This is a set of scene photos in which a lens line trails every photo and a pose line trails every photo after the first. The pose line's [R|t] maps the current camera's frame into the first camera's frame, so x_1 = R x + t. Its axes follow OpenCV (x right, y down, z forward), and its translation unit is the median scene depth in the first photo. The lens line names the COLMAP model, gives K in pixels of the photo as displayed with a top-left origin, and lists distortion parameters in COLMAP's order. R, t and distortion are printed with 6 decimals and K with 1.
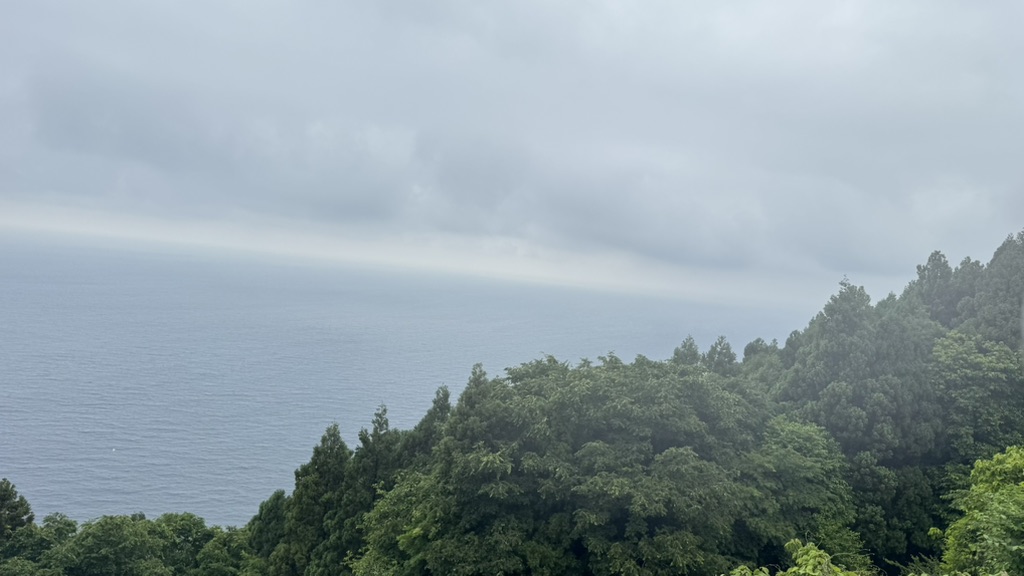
lens RADIAL K [[878.6, 0, 512.0], [0, 878.6, 288.0], [0, 0, 1]] dist [-0.008752, -0.009791]
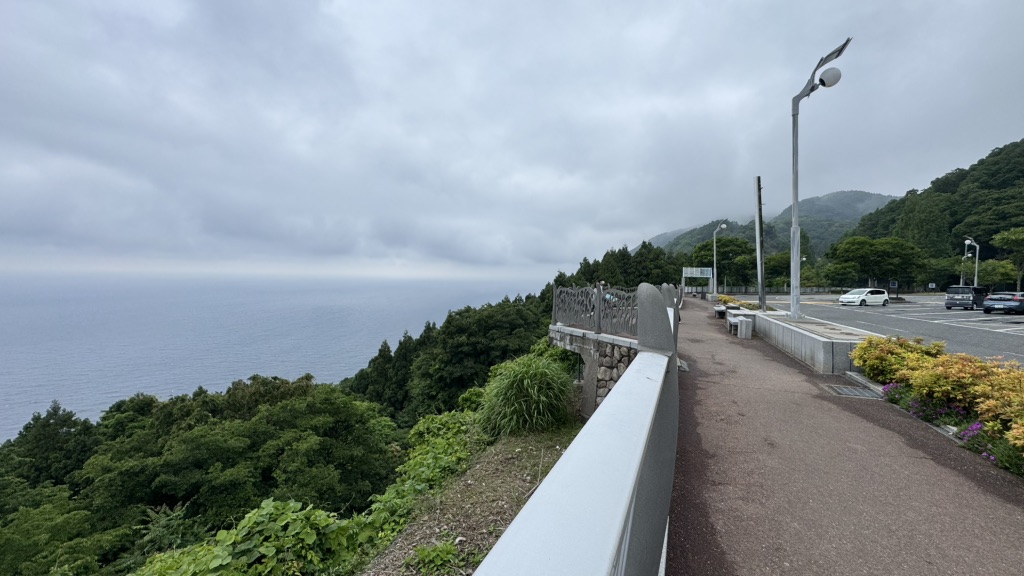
lens RADIAL K [[403.8, 0, 512.5], [0, 403.8, 288.7], [0, 0, 1]] dist [-0.002356, -0.000146]
pose [[0.958378, -0.088955, 0.271291, -0.173728], [0.080682, 0.995875, 0.041522, -0.021655], [-0.273865, -0.017905, 0.961601, -0.325869]]
